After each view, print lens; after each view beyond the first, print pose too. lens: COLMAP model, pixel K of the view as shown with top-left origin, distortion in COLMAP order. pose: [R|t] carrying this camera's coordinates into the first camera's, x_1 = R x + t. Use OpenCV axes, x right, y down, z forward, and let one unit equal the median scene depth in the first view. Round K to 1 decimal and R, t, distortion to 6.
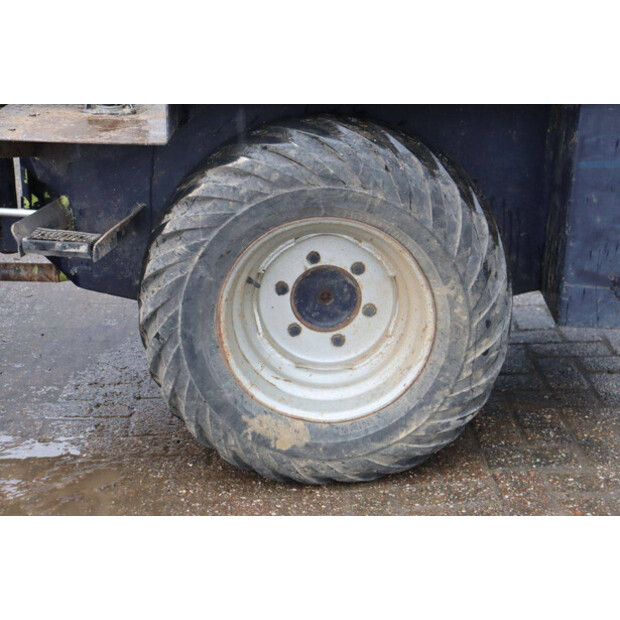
lens RADIAL K [[1203.0, 0, 310.0], [0, 1203.0, 310.0], [0, 0, 1]] dist [0.222231, -0.032629]
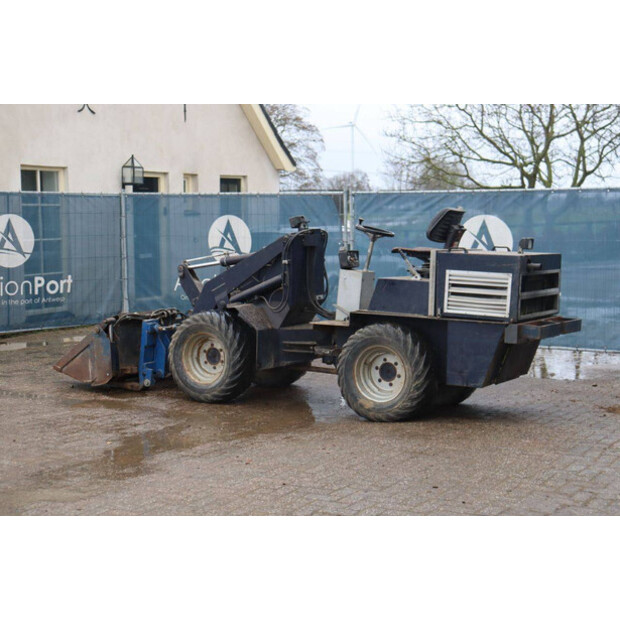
lens RADIAL K [[1055.5, 0, 310.0], [0, 1055.5, 310.0], [0, 0, 1]] dist [0.170873, 0.061360]
pose [[0.867127, 0.038450, -0.496601, 1.497247], [-0.178879, 0.954542, -0.238438, 0.663886], [0.464858, 0.295587, 0.834587, -1.965519]]
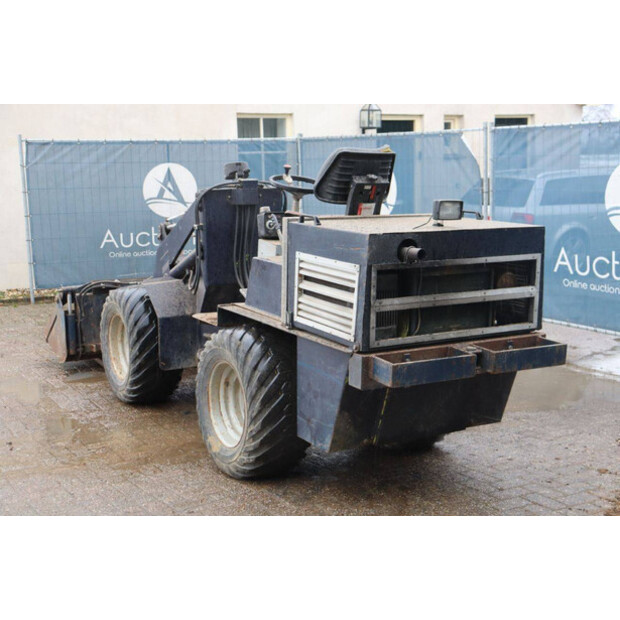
lens RADIAL K [[879.4, 0, 311.2], [0, 879.4, 298.0], [0, 0, 1]] dist [0.088531, 0.036037]
pose [[0.514814, 0.117635, -0.849193, 1.664160], [-0.299889, 0.952671, -0.049835, -0.164138], [0.803139, 0.280320, 0.525726, 0.129808]]
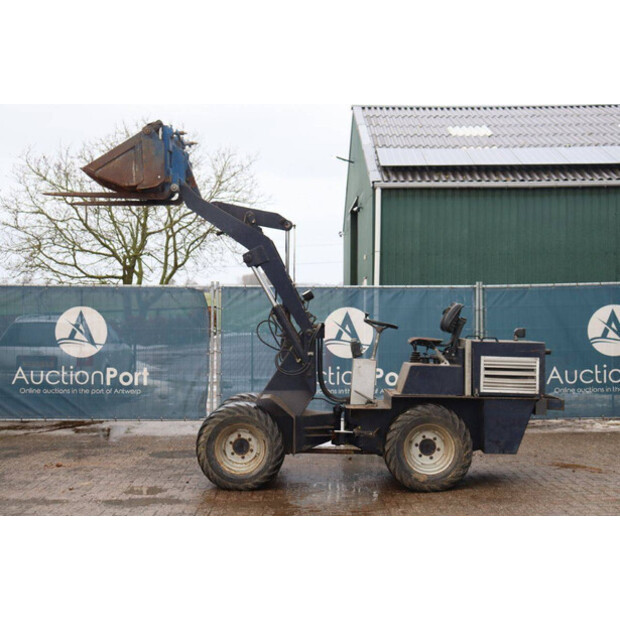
lens RADIAL K [[1002.5, 0, 310.0], [0, 1002.5, 310.0], [0, 0, 1]] dist [-0.005260, 1.474880]
pose [[0.999954, -0.003192, -0.009100, -0.385810], [-0.000302, 0.932792, -0.360414, 0.859315], [0.009639, 0.360400, 0.932748, -2.576204]]
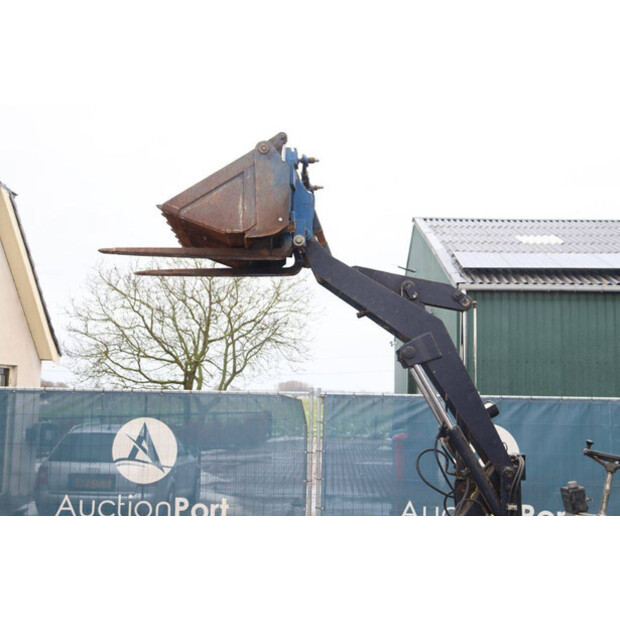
lens RADIAL K [[850.9, 0, 310.0], [0, 850.9, 310.0], [0, 0, 1]] dist [0.049856, 0.088782]
pose [[0.999151, 0.005661, -0.040799, -0.814635], [-0.024170, 0.882624, -0.469458, 0.189007], [0.033353, 0.470046, 0.882012, -0.975662]]
